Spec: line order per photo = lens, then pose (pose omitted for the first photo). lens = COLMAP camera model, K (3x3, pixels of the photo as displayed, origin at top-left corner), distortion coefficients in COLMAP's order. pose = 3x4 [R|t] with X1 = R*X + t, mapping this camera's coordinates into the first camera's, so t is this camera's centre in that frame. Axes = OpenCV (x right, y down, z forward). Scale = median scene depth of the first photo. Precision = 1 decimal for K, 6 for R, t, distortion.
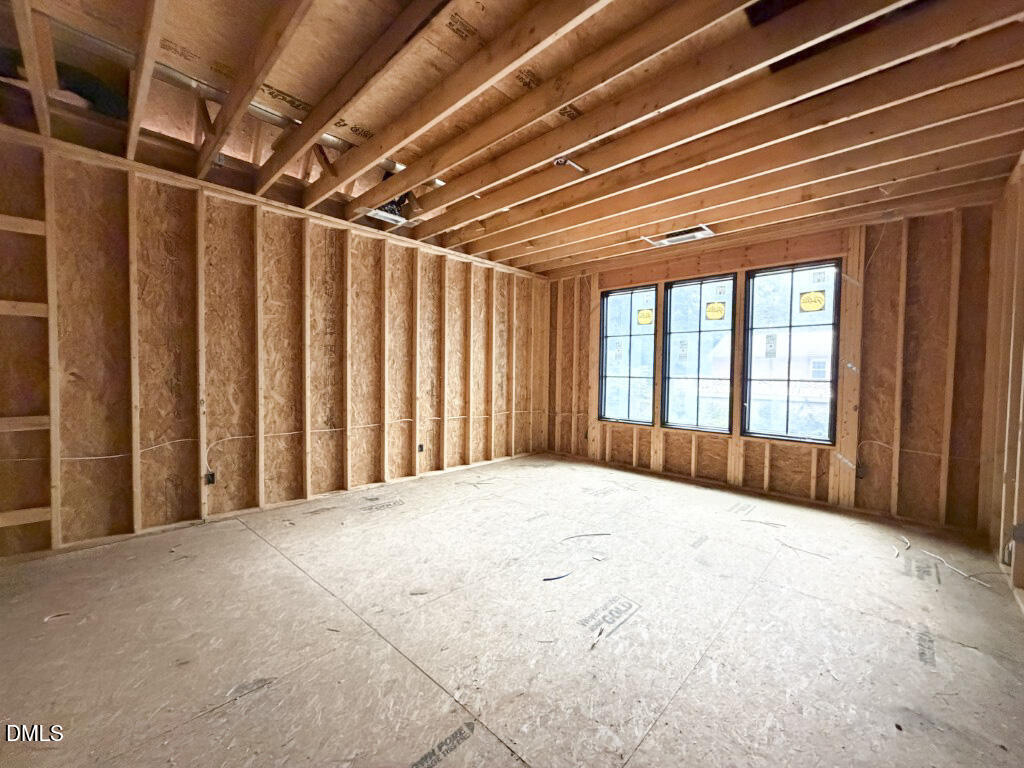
lens RADIAL K [[410.6, 0, 513.6], [0, 410.6, 390.3], [0, 0, 1]] dist [0.002220, -0.000691]
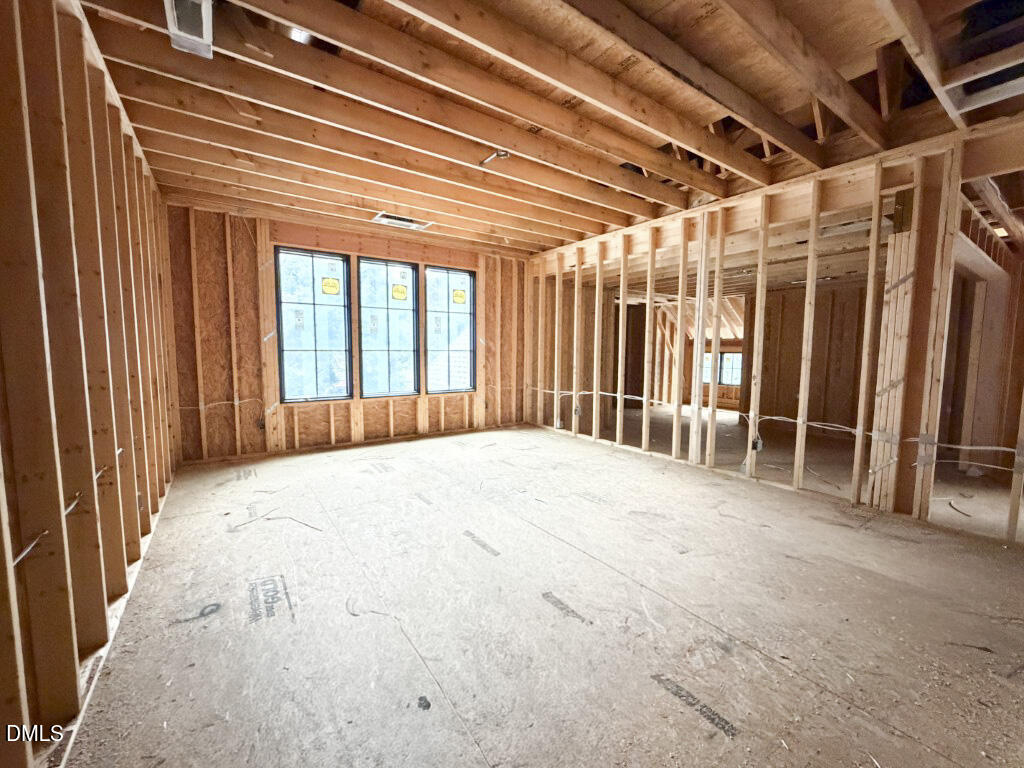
lens RADIAL K [[410.6, 0, 509.0], [0, 410.6, 388.1], [0, 0, 1]] dist [0.002220, -0.000691]
pose [[0.192946, -0.108090, 0.975238, -0.614871], [0.041270, 0.993928, 0.101996, -0.027124], [-0.980341, 0.020568, 0.196235, 0.467991]]
